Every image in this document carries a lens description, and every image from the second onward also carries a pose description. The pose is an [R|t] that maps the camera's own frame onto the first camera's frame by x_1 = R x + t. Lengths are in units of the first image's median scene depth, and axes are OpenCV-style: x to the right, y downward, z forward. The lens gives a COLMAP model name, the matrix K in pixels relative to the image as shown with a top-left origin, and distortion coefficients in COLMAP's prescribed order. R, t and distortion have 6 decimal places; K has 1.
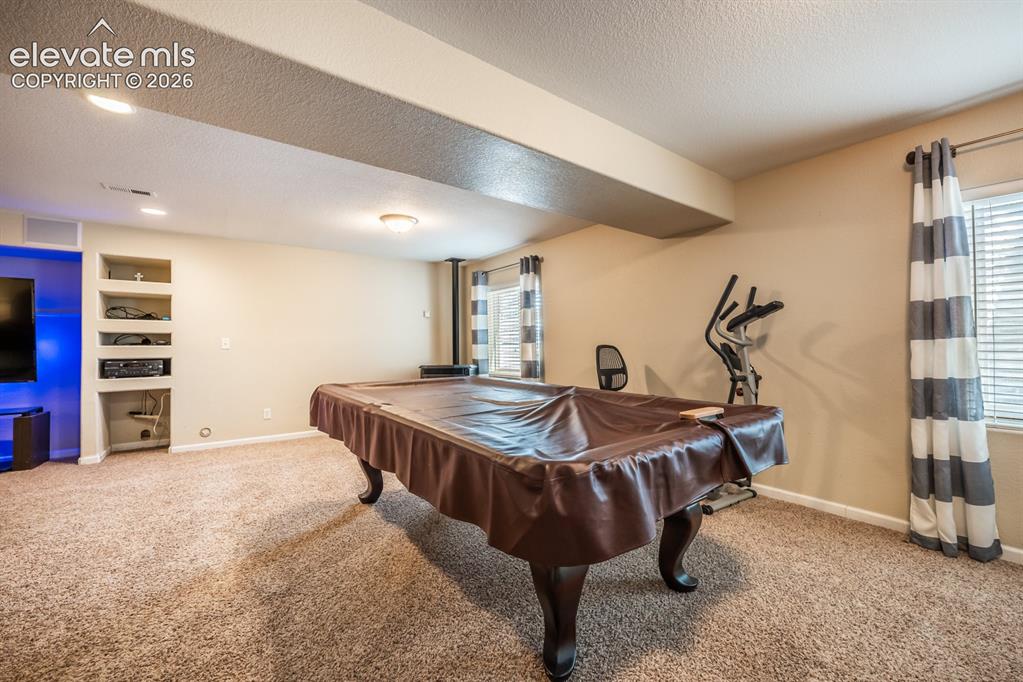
lens RADIAL K [[405.4, 0, 510.4], [0, 405.4, 336.3], [0, 0, 1]] dist [-0.003191, -0.000420]
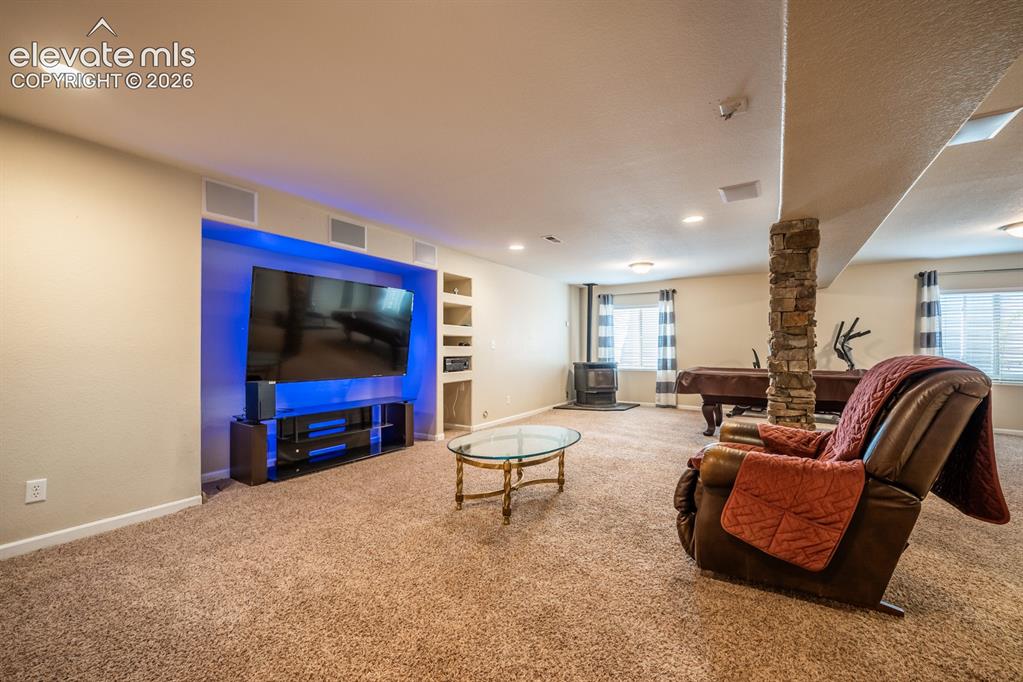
lens RADIAL K [[405.4, 0, 511.2], [0, 405.4, 348.3], [0, 0, 1]] dist [-0.003191, -0.000420]
pose [[0.934629, 0.008547, 0.355522, -1.202279], [-0.016303, 0.999690, 0.018826, 0.003140], [-0.355250, -0.023392, 0.934478, -0.234623]]
